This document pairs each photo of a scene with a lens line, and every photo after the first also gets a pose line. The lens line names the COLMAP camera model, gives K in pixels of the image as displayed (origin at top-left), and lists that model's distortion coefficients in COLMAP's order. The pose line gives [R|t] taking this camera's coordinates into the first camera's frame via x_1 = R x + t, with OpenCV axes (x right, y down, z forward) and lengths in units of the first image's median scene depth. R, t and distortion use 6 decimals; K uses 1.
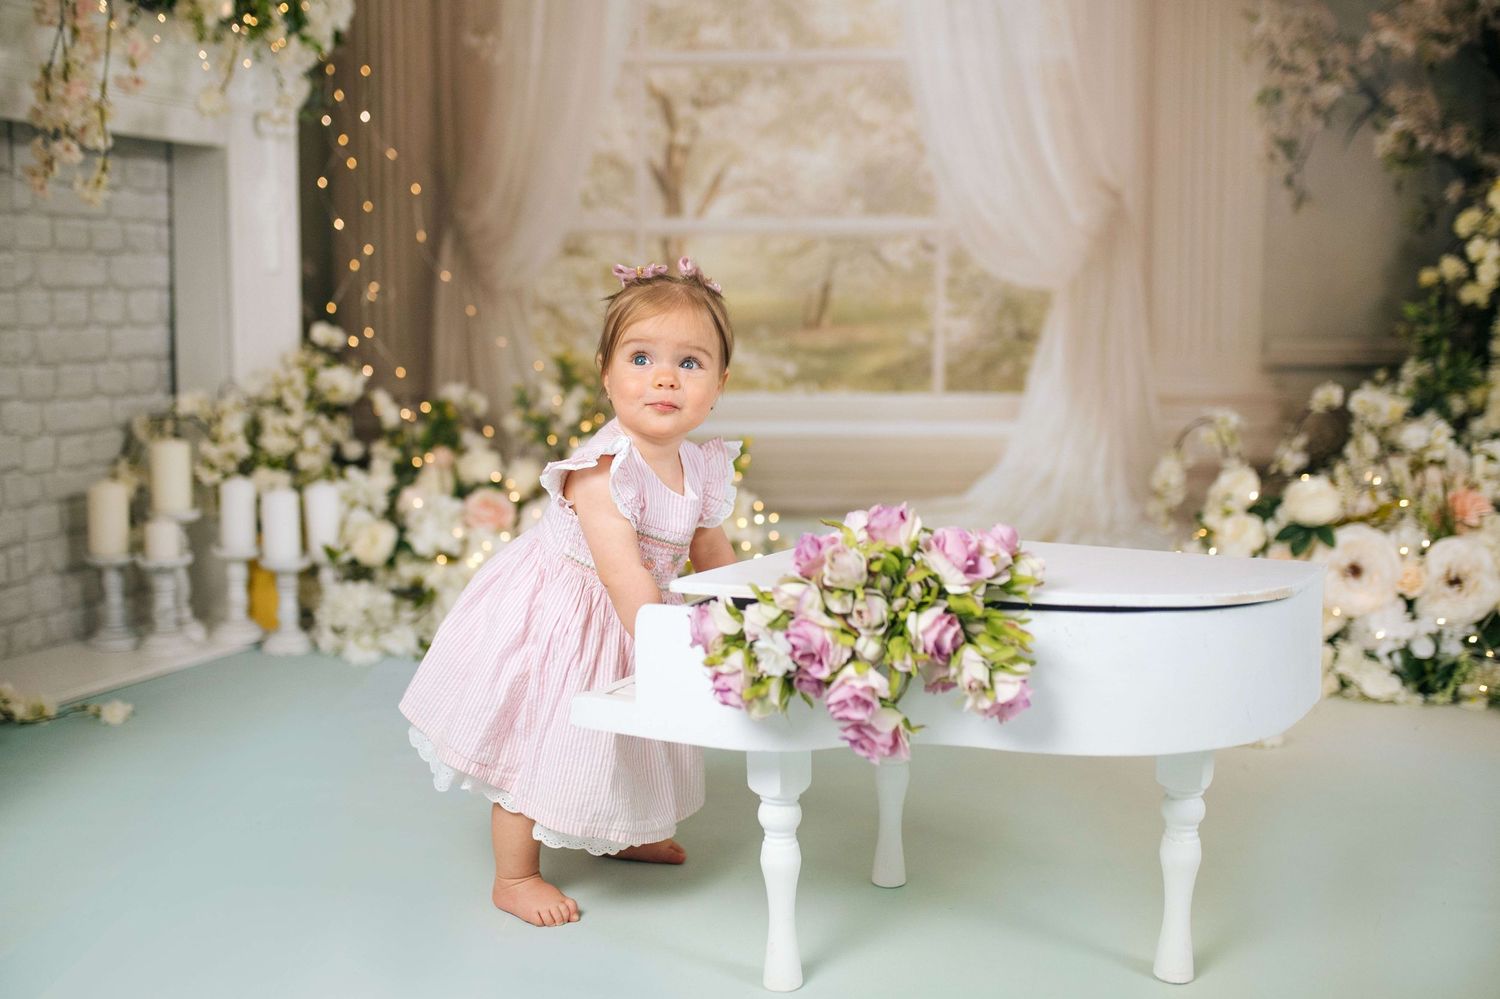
lens RADIAL K [[1505.2, 0, 723.9], [0, 1505.2, 457.7], [0, 0, 1]] dist [-0.023683, 0.000000]
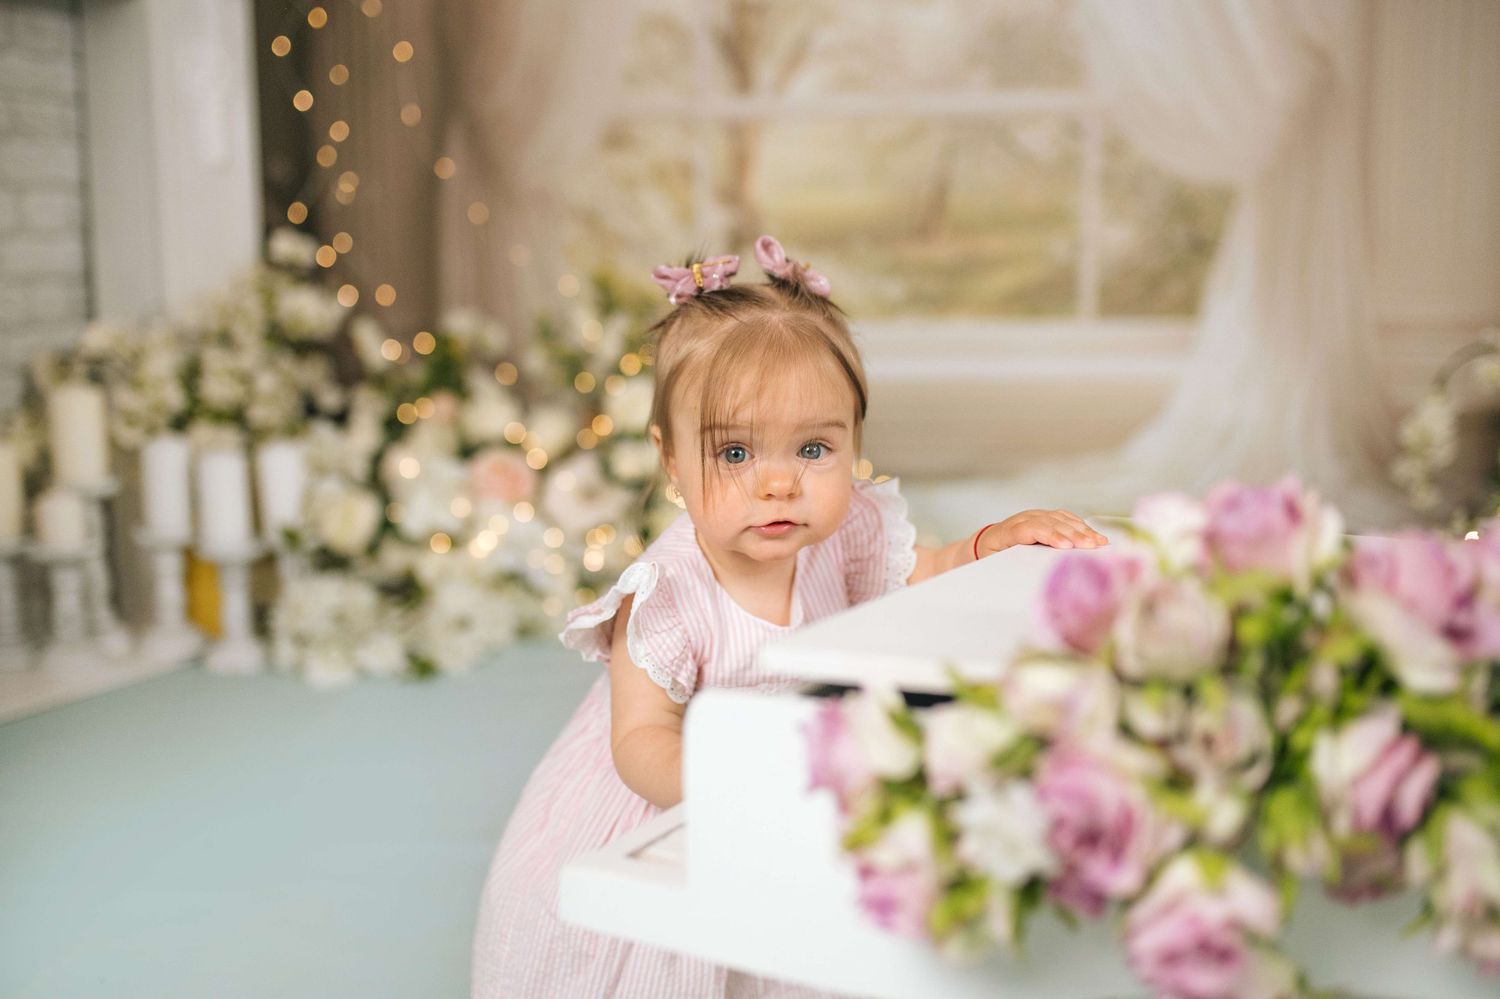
lens RADIAL K [[1505.2, 0, 729.3], [0, 1505.2, 499.4], [0, 0, 1]] dist [-0.023683, 0.000000]
pose [[0.999156, -0.004755, -0.040806, -0.011420], [0.007026, 0.998423, 0.055694, 0.004640], [0.040477, -0.055934, 0.997614, 0.241112]]
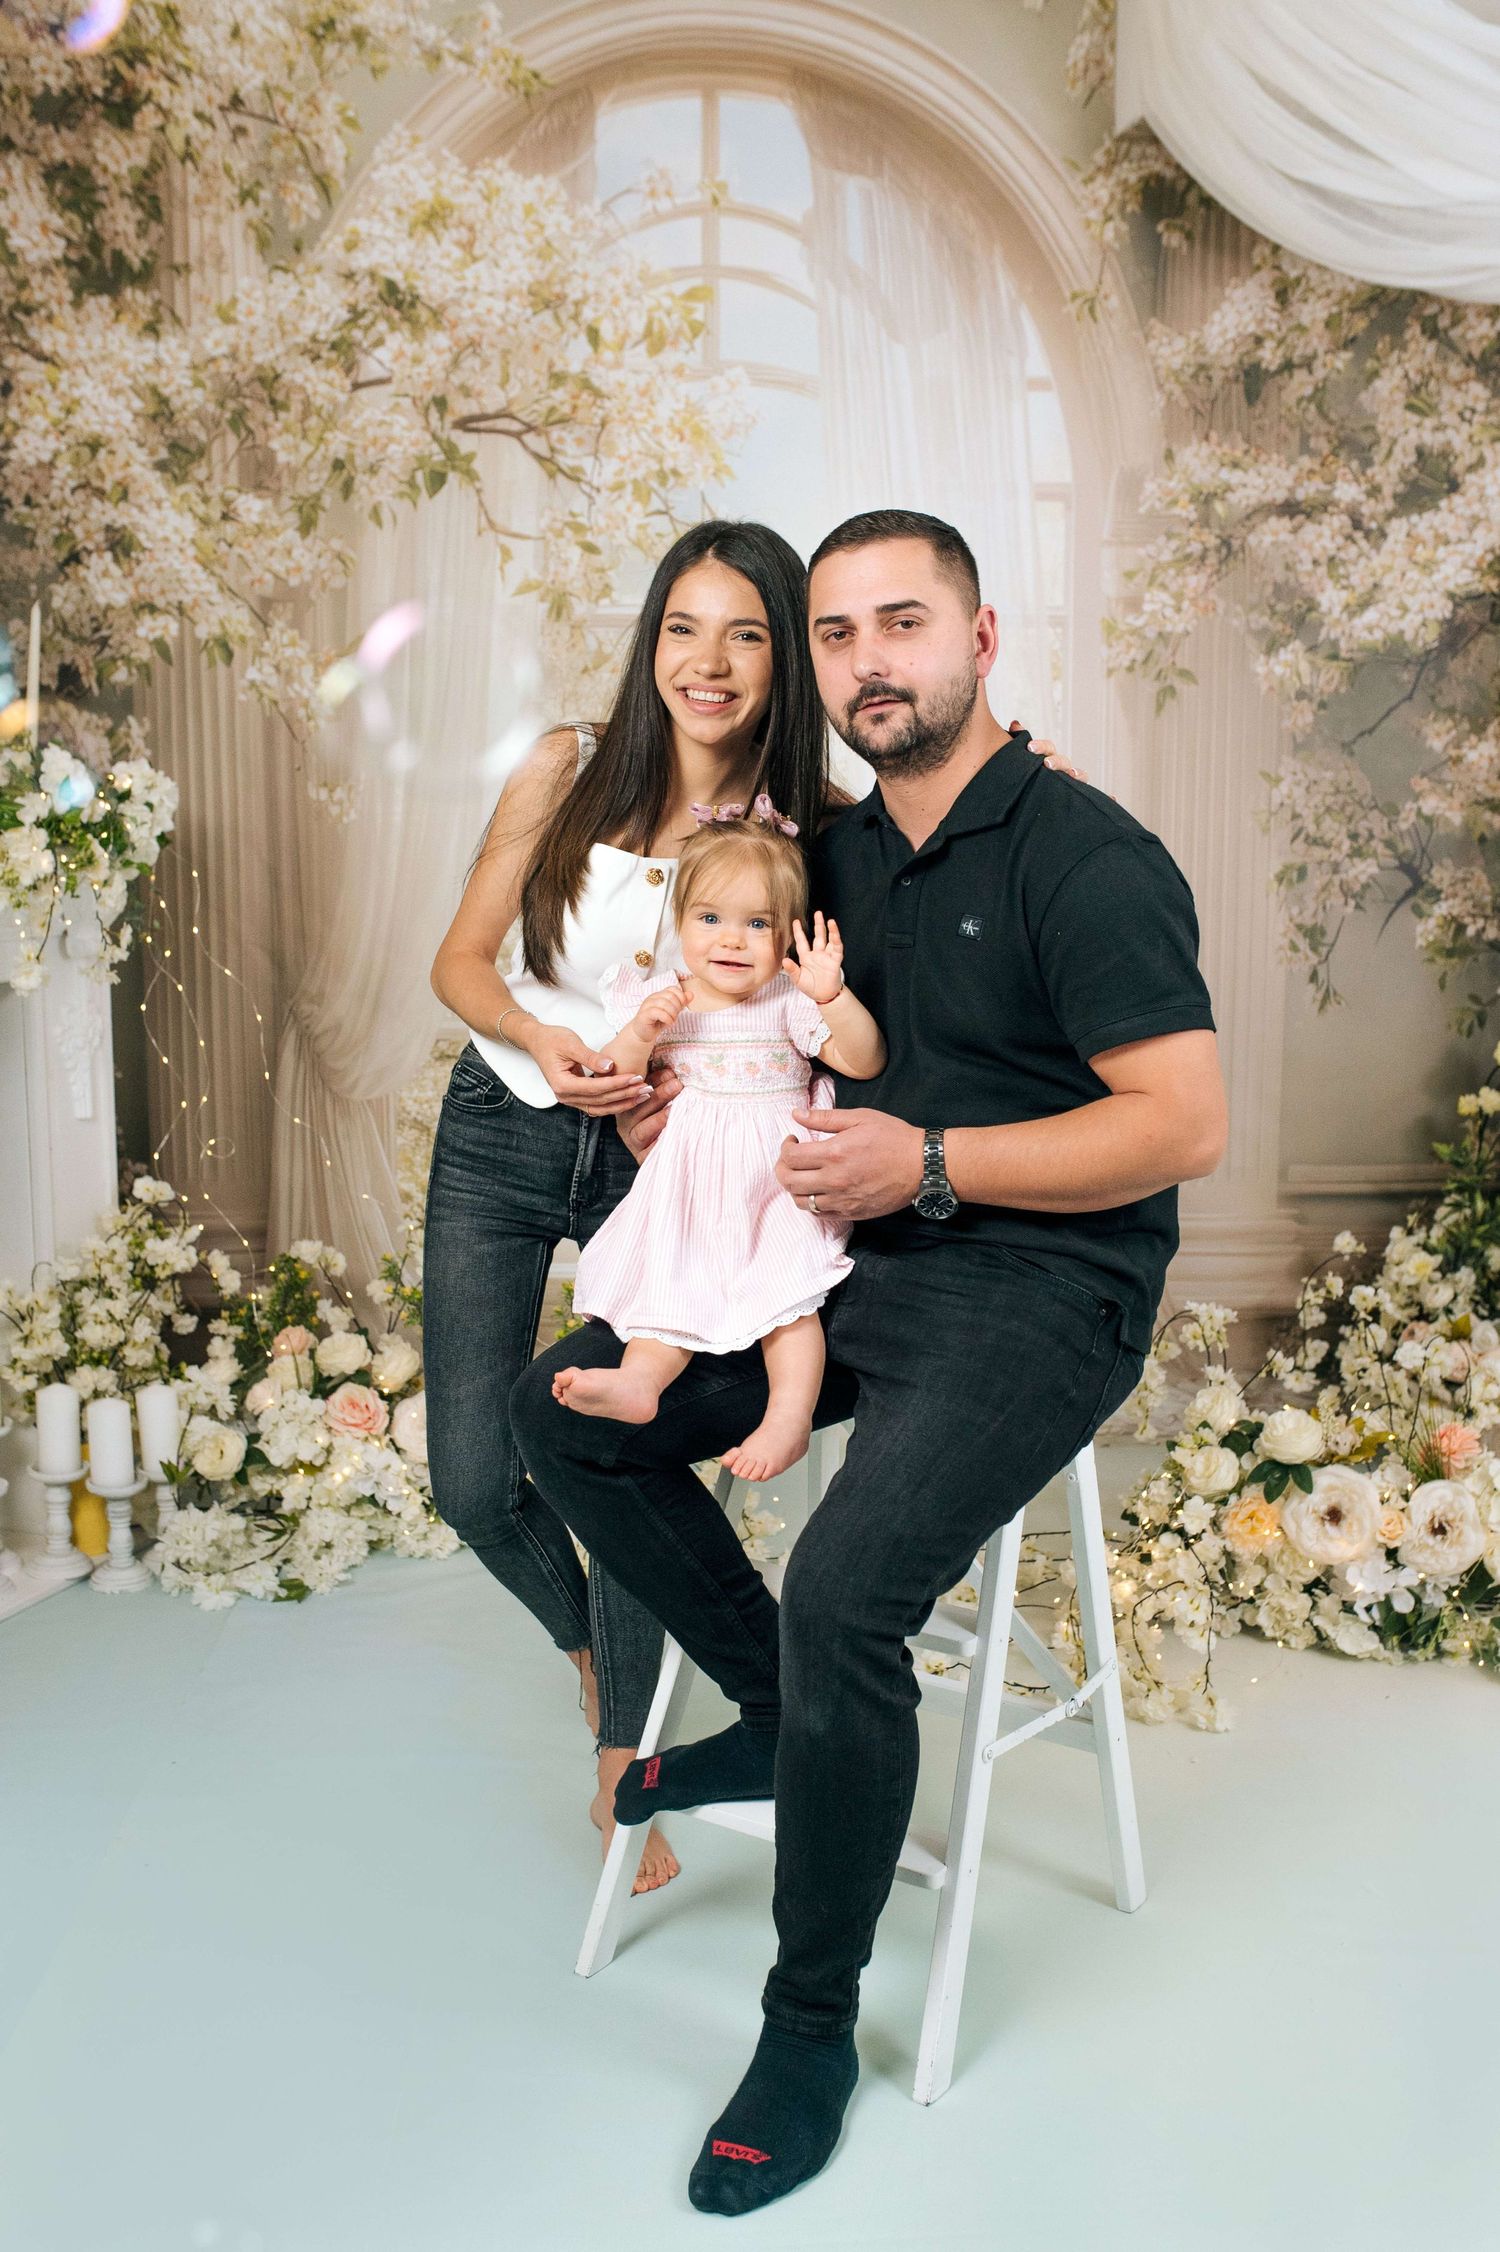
lens RADIAL K [[2259.8, 0, 769.3], [0, 2259.8, 1158.6], [0, 0, 1]] dist [-0.023683, 0.000000]
pose [[0.997808, -0.004635, 0.066011, -0.007681], [0.000849, 0.998359, 0.057263, -0.169582], [-0.066168, -0.057081, 0.996174, -0.253061]]
